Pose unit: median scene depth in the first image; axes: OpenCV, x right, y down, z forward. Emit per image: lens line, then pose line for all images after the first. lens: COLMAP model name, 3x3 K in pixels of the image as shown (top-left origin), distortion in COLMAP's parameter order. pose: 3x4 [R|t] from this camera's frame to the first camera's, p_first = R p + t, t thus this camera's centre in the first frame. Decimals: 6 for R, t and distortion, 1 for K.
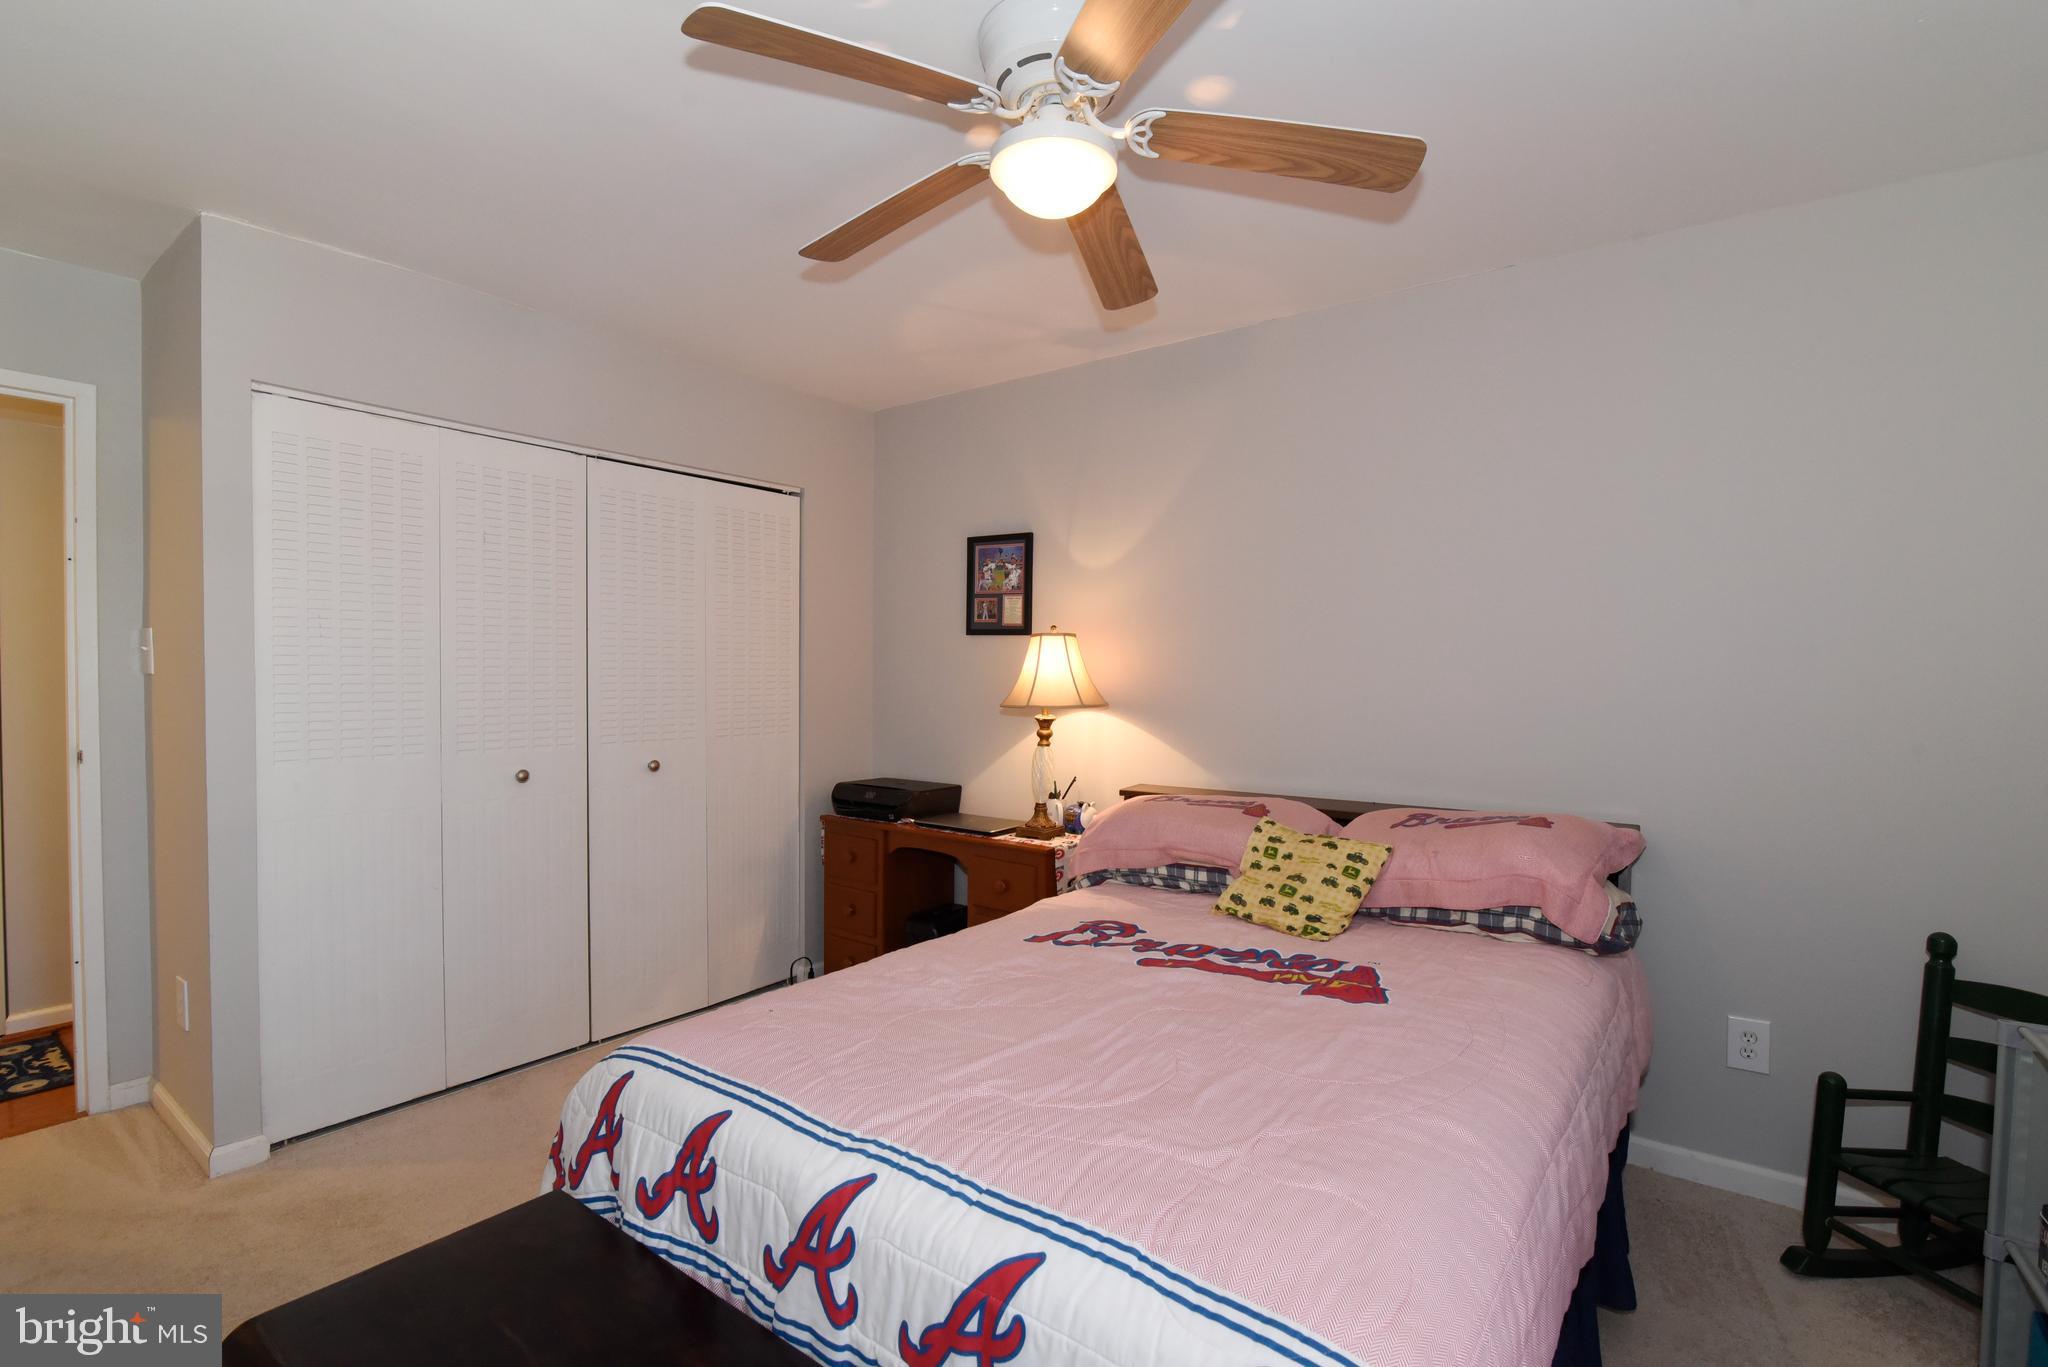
lens RADIAL K [[930.1, 0, 1027.0], [0, 930.1, 700.0], [0, 0, 1]] dist [-0.021089, 0.000775]
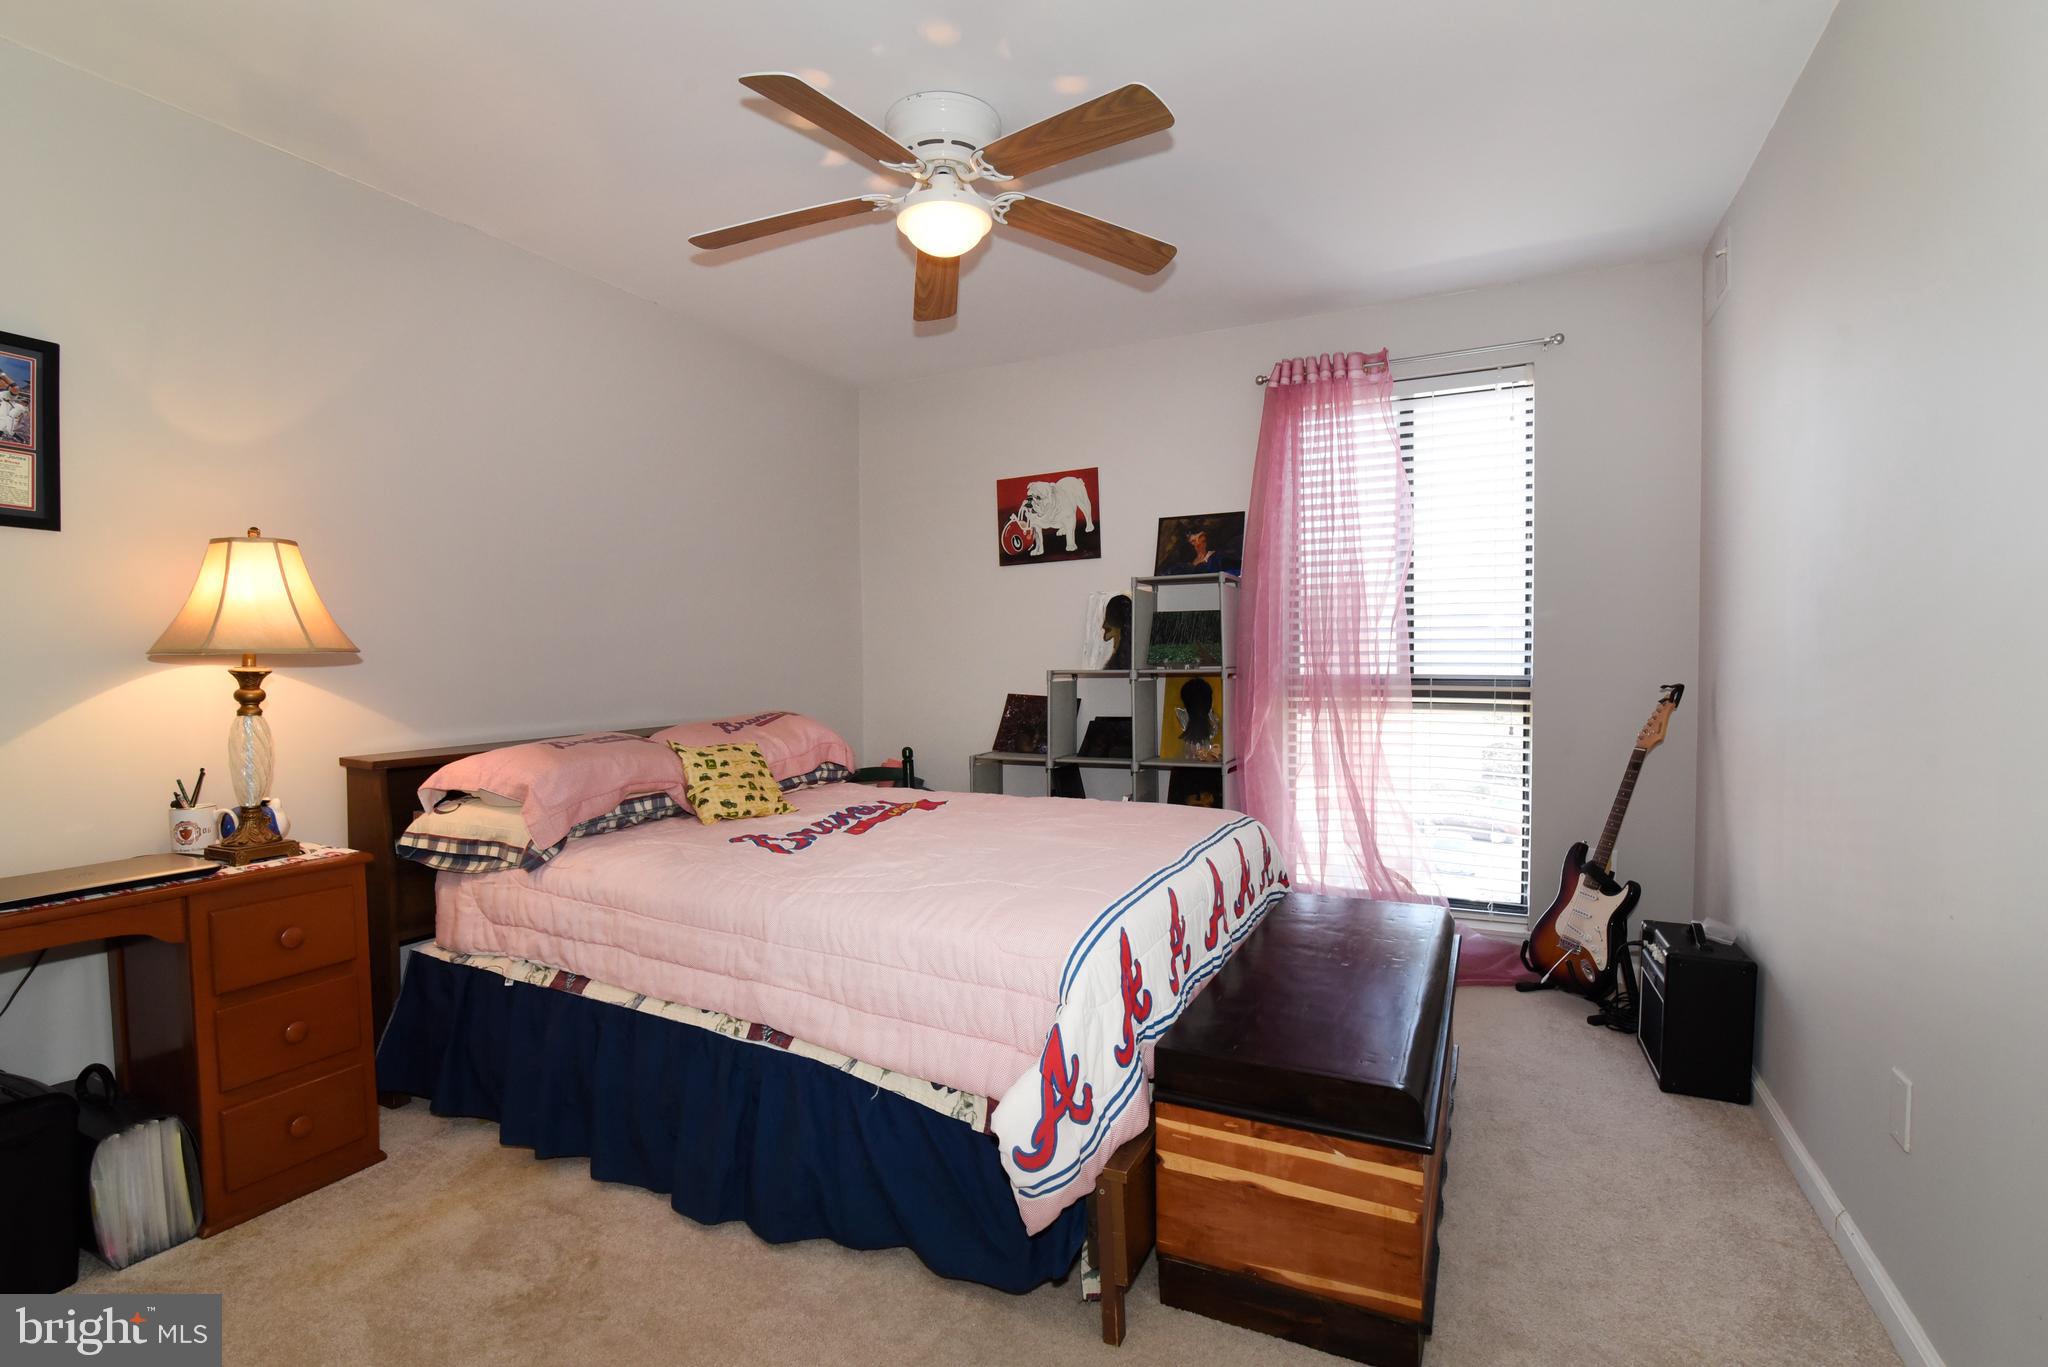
lens RADIAL K [[930.1, 0, 1023.9], [0, 930.1, 669.0], [0, 0, 1]] dist [-0.021089, 0.000775]
pose [[-0.174721, -0.013198, 0.984529, -0.867027], [0.044077, 0.998803, 0.021211, 0.035789], [-0.983631, 0.047101, -0.173931, 0.747894]]
